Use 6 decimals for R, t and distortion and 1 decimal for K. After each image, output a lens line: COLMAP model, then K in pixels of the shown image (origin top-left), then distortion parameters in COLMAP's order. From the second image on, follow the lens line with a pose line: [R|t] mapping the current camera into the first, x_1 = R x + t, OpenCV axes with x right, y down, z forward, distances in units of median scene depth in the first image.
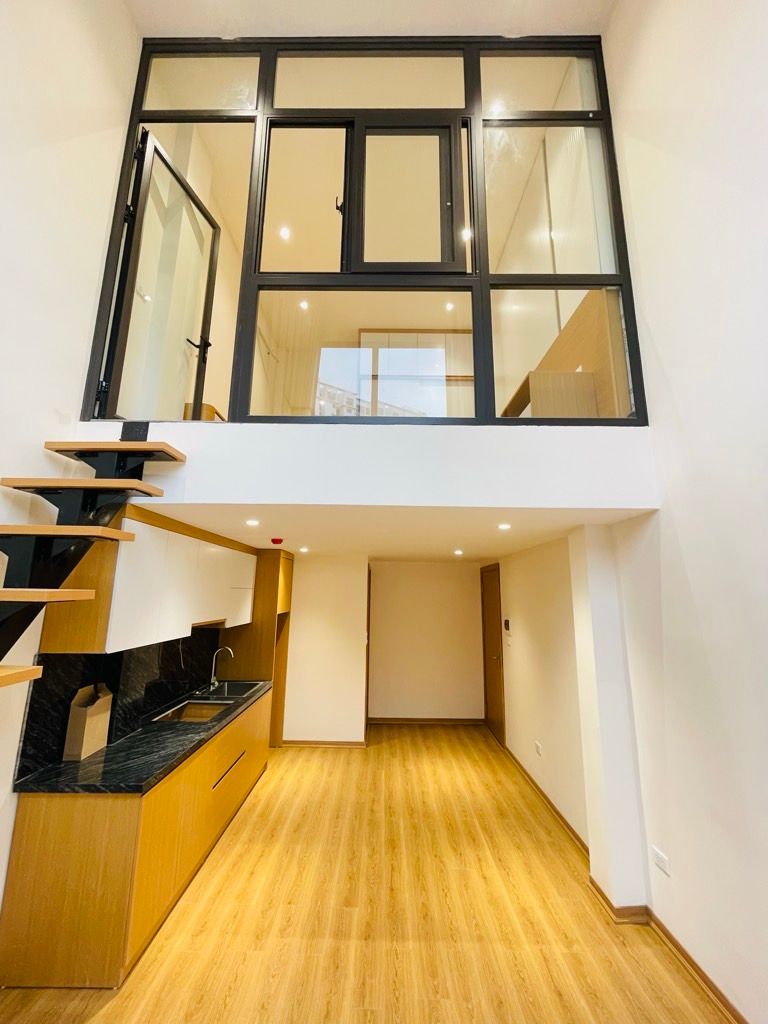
lens RADIAL K [[413.1, 0, 380.2], [0, 413.1, 511.3], [0, 0, 1]] dist [0.000842, 0.000573]
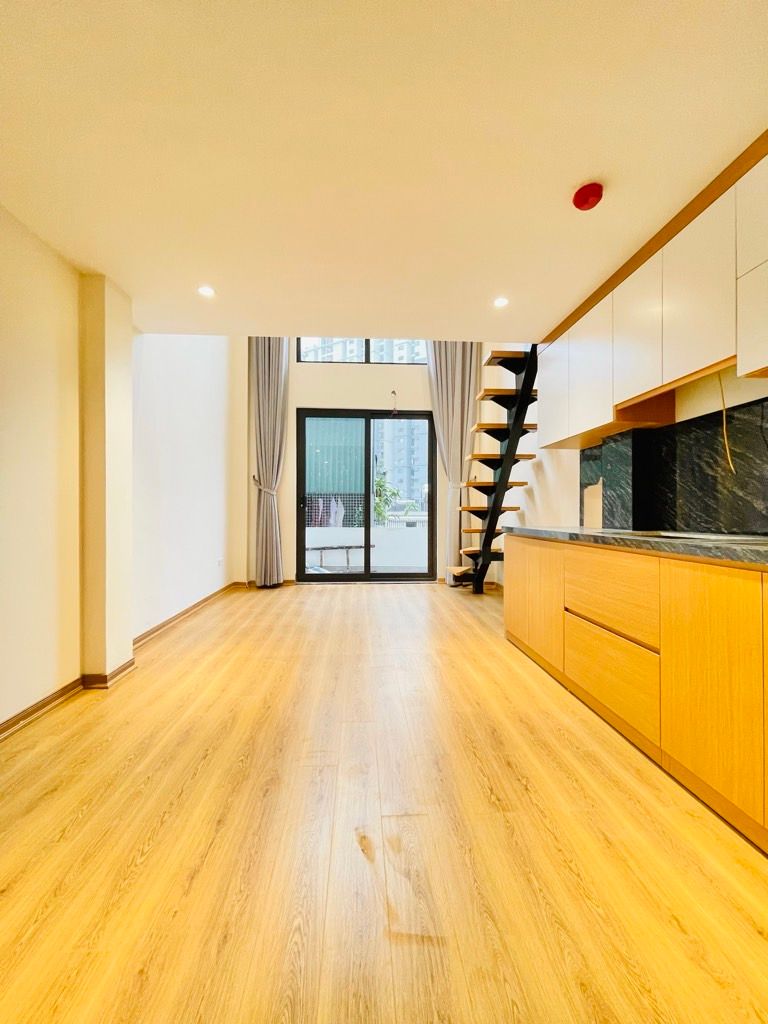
lens RADIAL K [[413.1, 0, 380.2], [0, 413.1, 511.3], [0, 0, 1]] dist [0.000842, 0.000573]
pose [[-0.997829, -0.015541, -0.064003, -0.005248], [-0.002274, 0.979313, -0.202341, 0.694433], [0.065823, -0.201756, -0.977221, 1.899672]]
